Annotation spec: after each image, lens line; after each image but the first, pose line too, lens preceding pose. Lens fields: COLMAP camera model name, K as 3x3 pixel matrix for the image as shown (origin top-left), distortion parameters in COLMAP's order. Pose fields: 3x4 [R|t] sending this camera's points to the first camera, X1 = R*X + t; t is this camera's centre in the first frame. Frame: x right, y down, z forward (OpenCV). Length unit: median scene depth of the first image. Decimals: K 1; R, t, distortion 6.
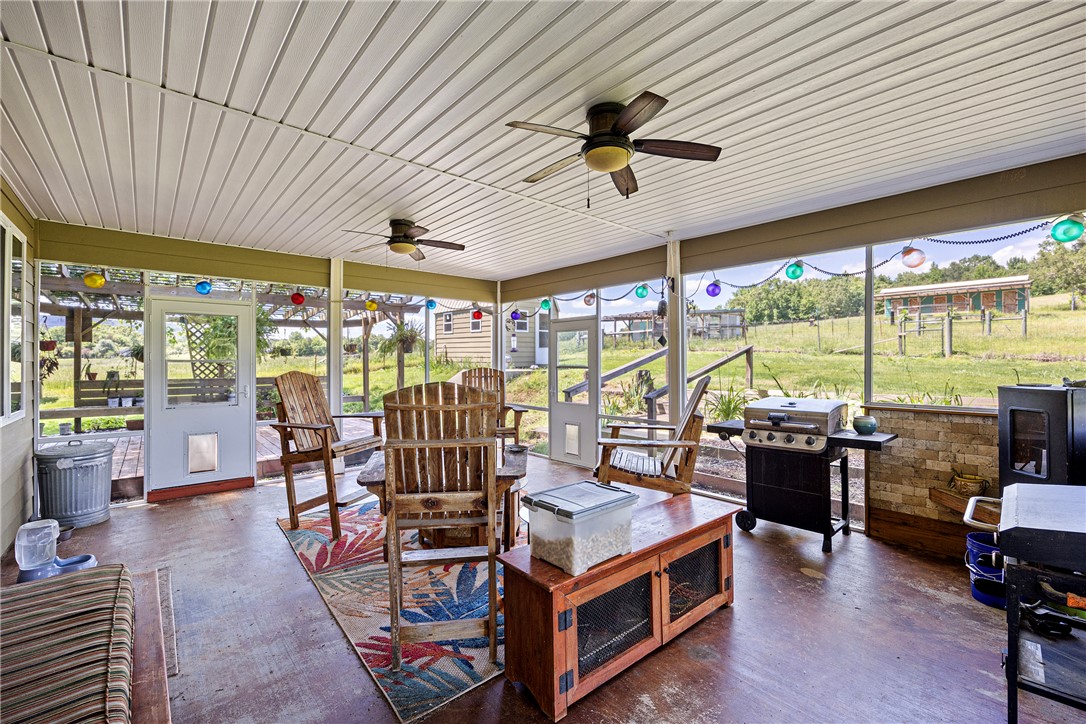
lens RADIAL K [[463.4, 0, 542.7], [0, 463.4, 357.2], [0, 0, 1]] dist [-0.000097, -0.000011]
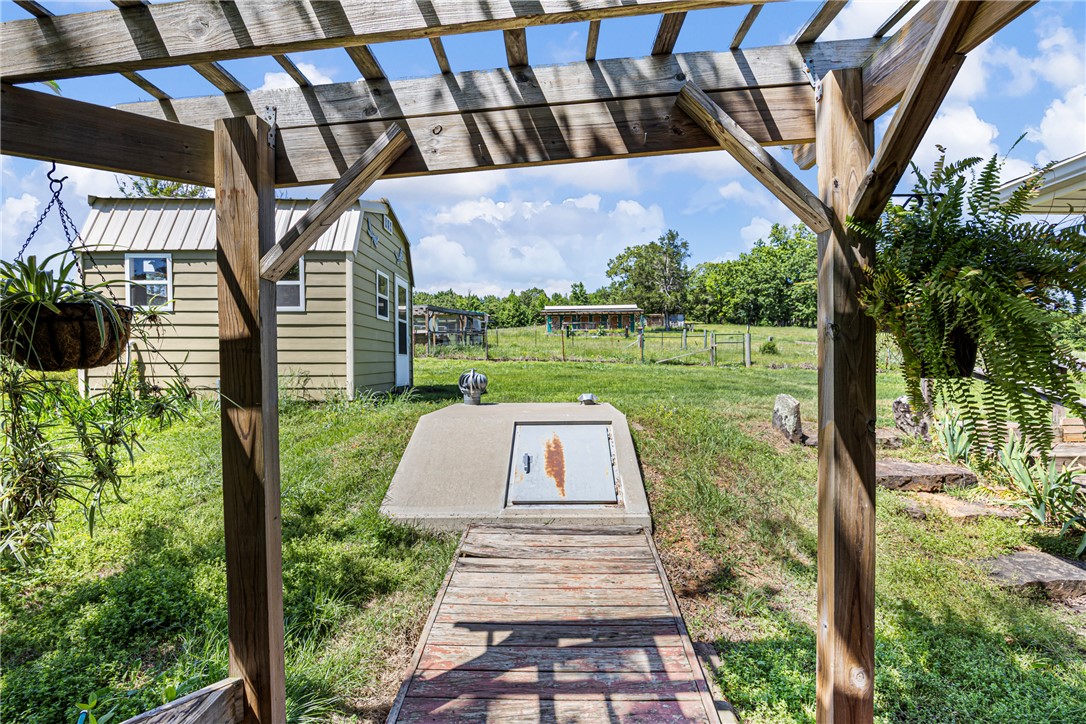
lens RADIAL K [[463.4, 0, 542.0], [0, 463.4, 364.3], [0, 0, 1]] dist [-0.000097, -0.000011]
pose [[0.664883, -0.003939, 0.746937, -0.273785], [0.005247, 0.999986, 0.000603, -0.008238], [-0.746929, 0.003519, 0.664895, 0.533957]]
